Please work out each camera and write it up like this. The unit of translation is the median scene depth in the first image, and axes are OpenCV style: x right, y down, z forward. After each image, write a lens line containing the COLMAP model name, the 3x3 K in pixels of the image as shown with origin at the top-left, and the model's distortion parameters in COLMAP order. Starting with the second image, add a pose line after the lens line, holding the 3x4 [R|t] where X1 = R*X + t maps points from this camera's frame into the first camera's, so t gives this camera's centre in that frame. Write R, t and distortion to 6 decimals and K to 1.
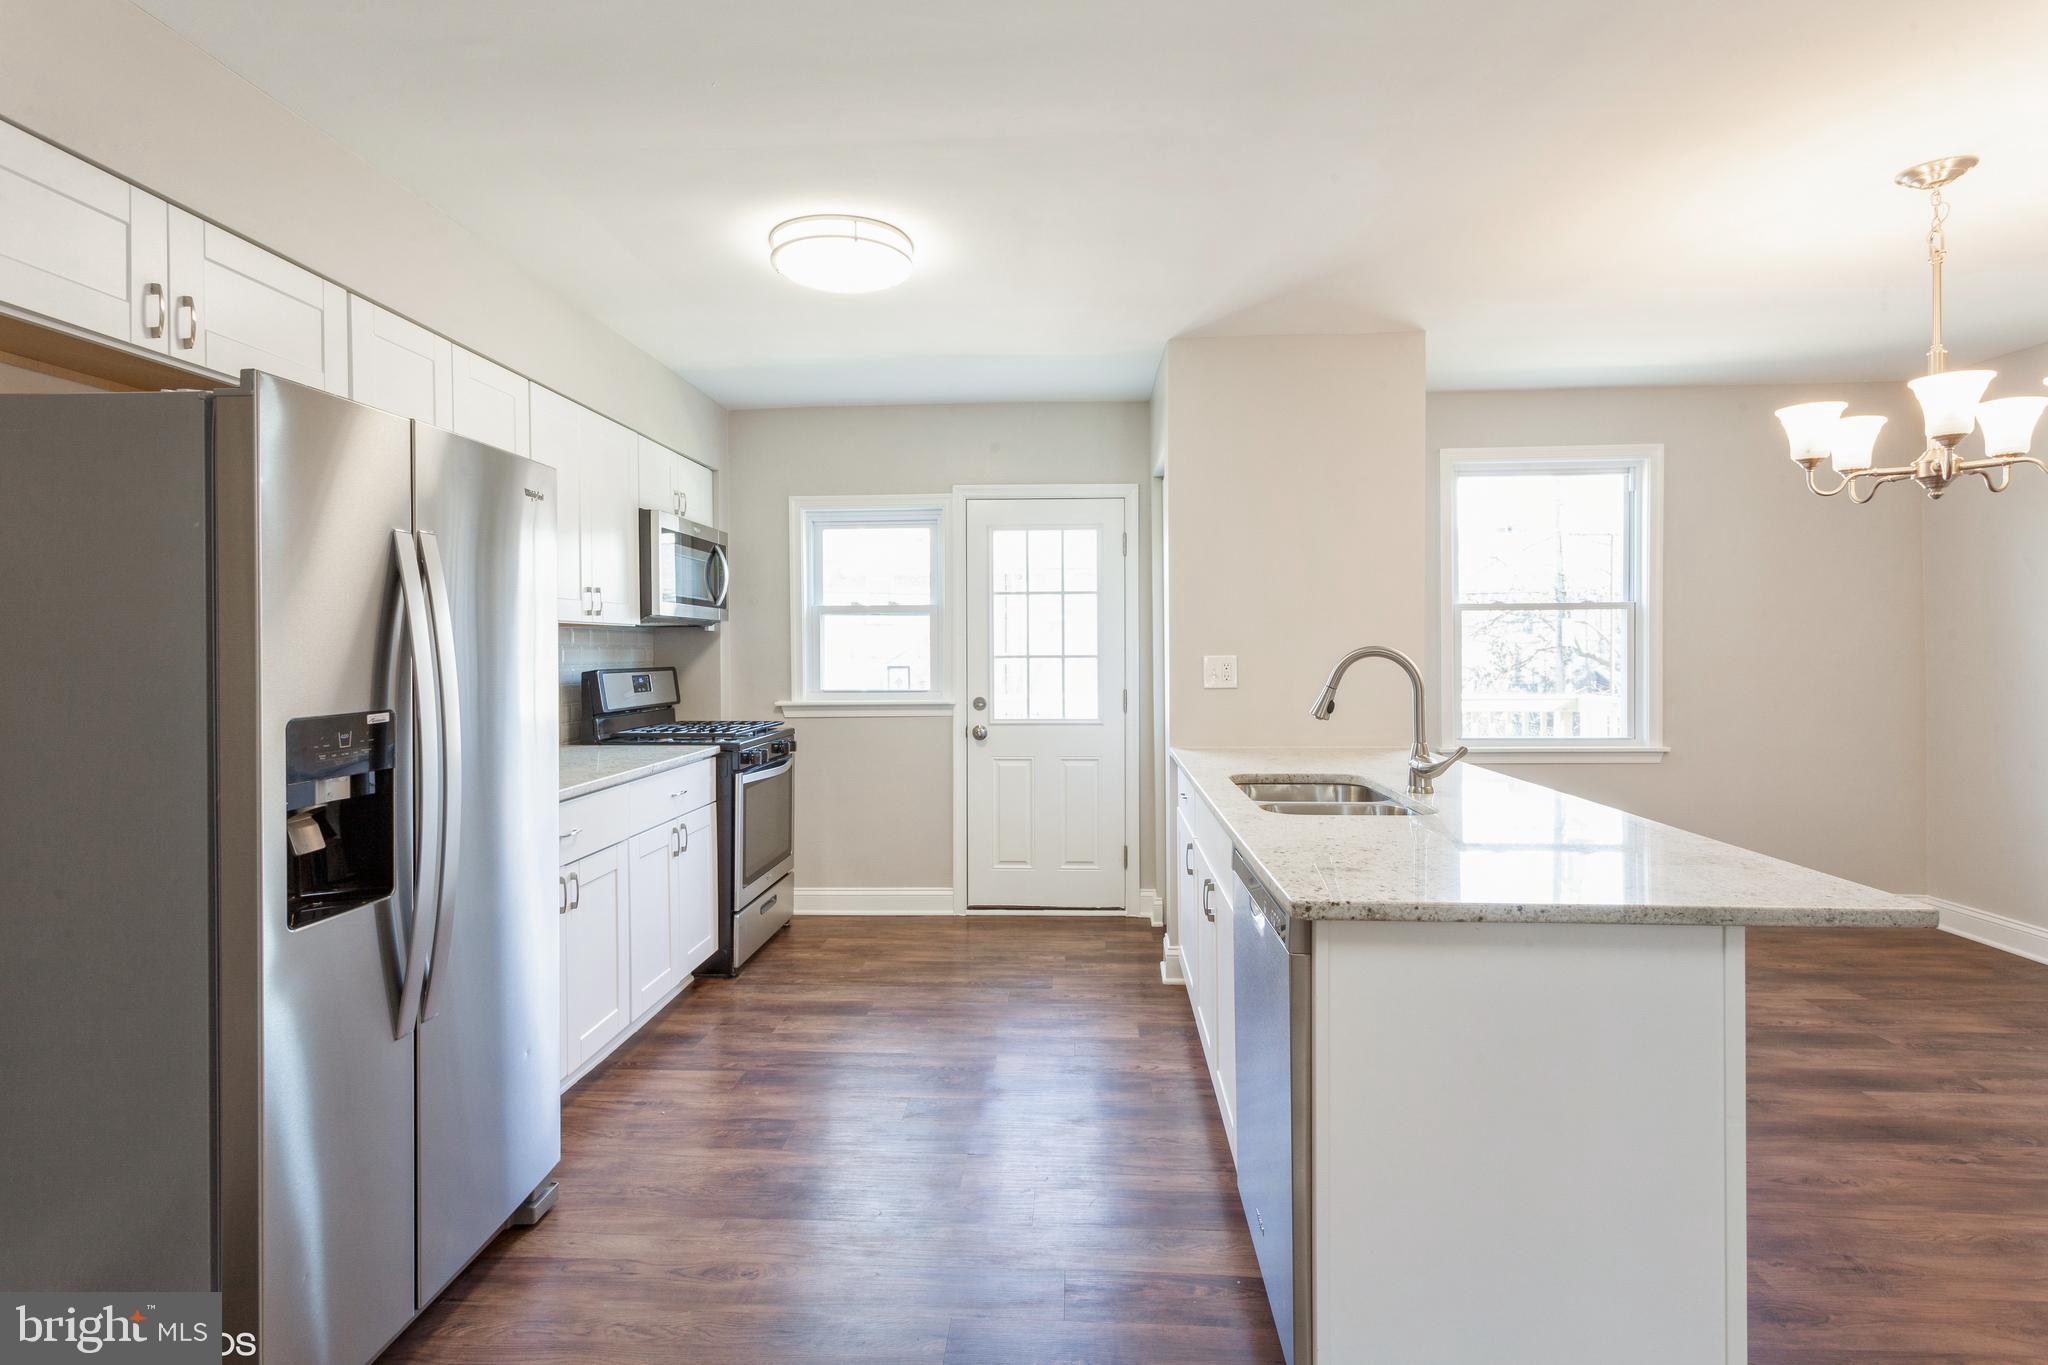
lens RADIAL K [[989.1, 0, 1053.5], [0, 989.1, 625.9], [0, 0, 1]] dist [0.004445, 0.001353]
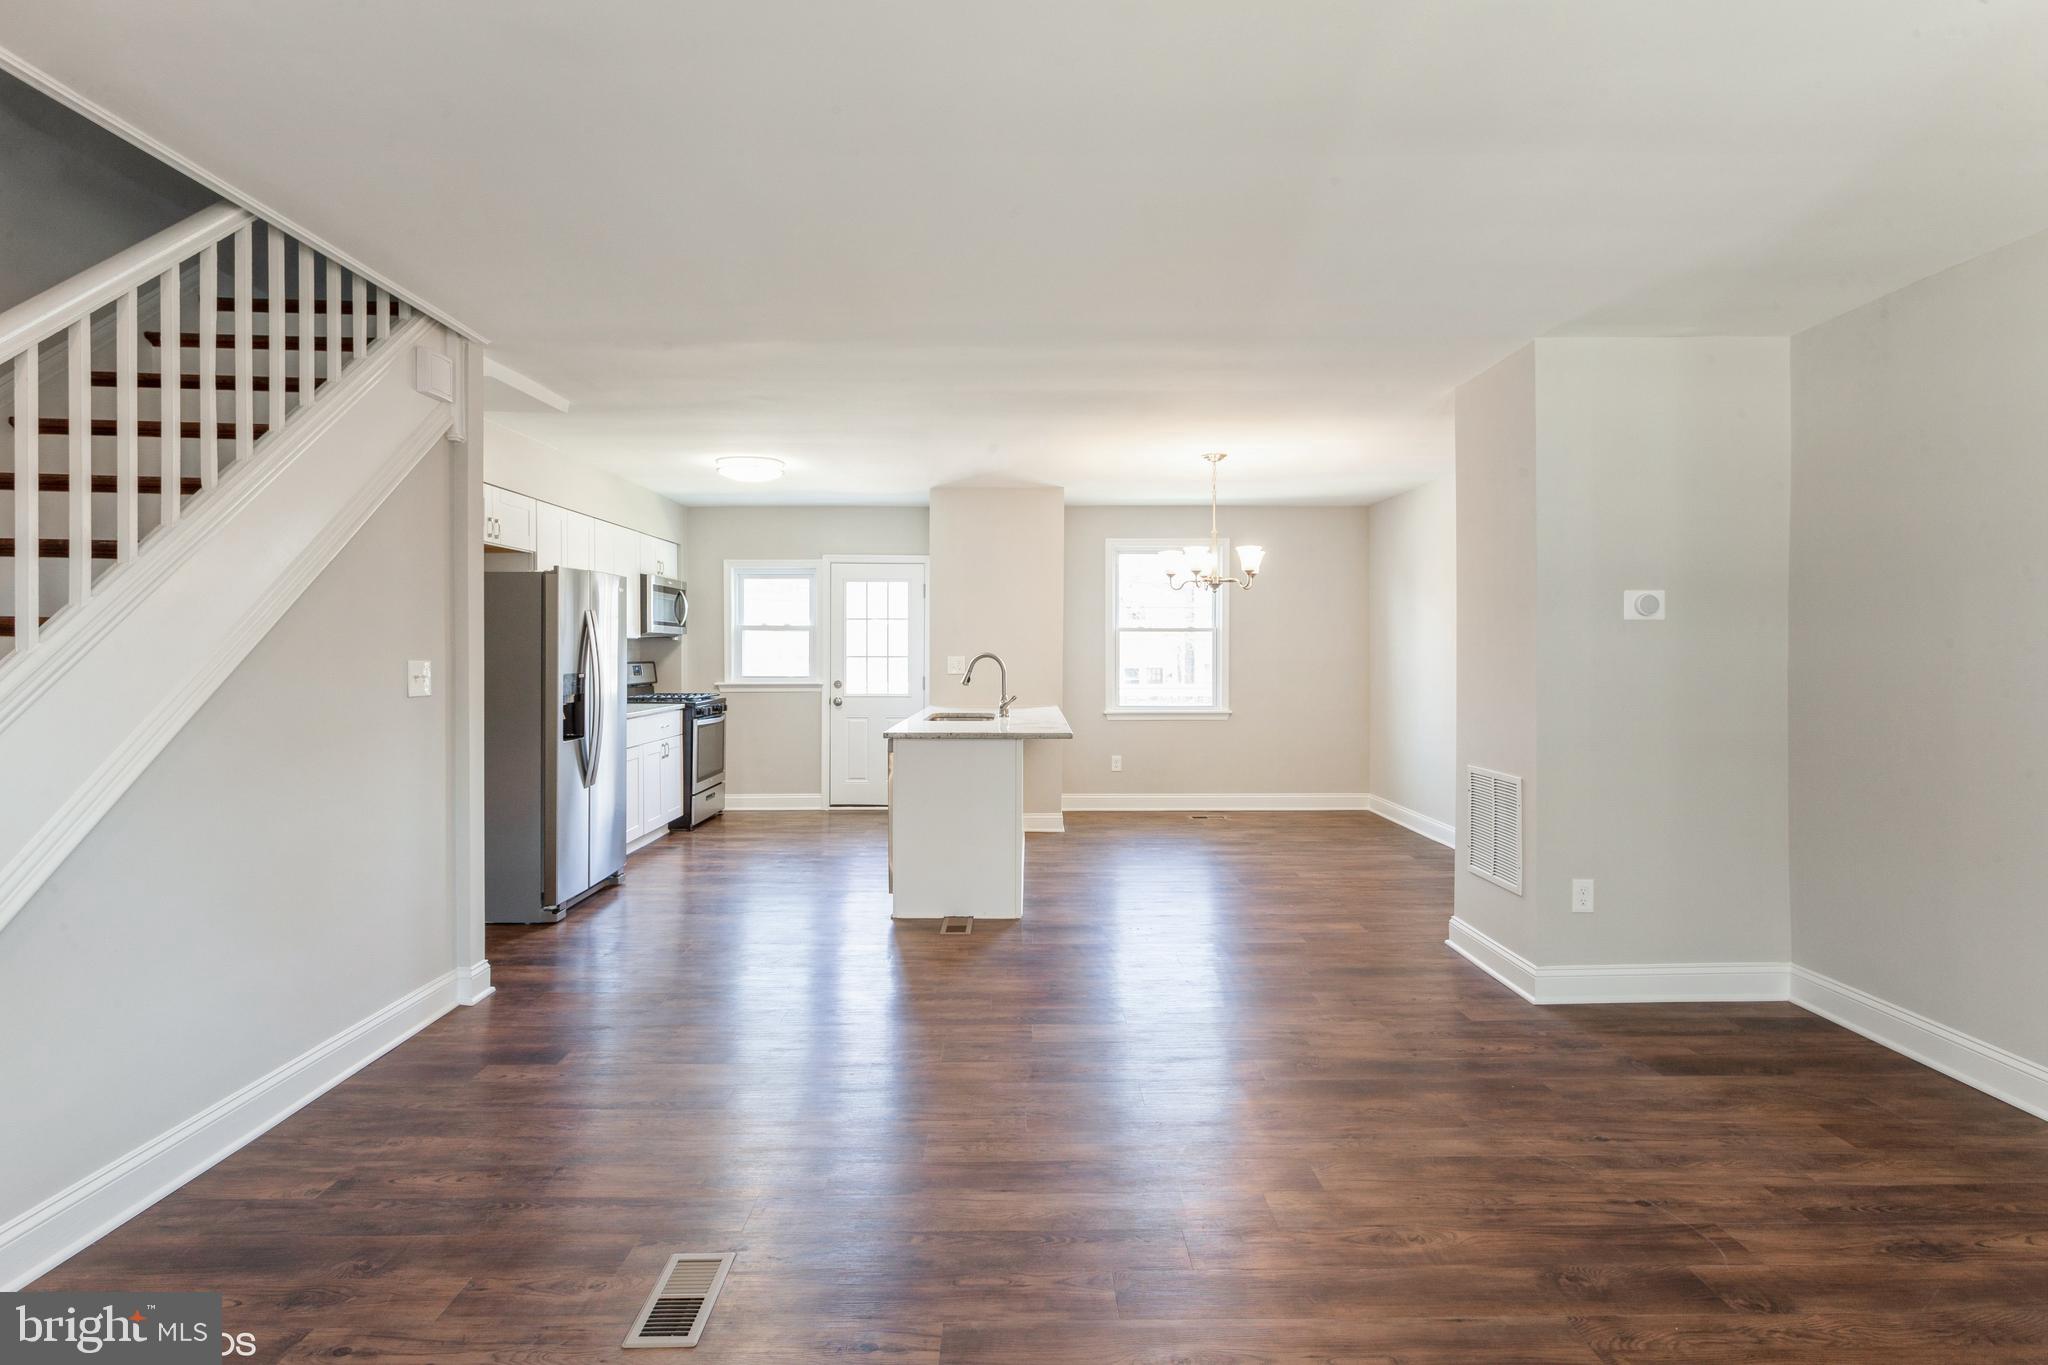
lens RADIAL K [[989.1, 0, 1049.0], [0, 989.1, 630.7], [0, 0, 1]] dist [0.004445, 0.001353]
pose [[0.998072, 0.008830, 0.061442, 0.186353], [-0.009061, 0.999953, 0.003484, -0.022897], [-0.061409, -0.004034, 0.998105, -0.729213]]
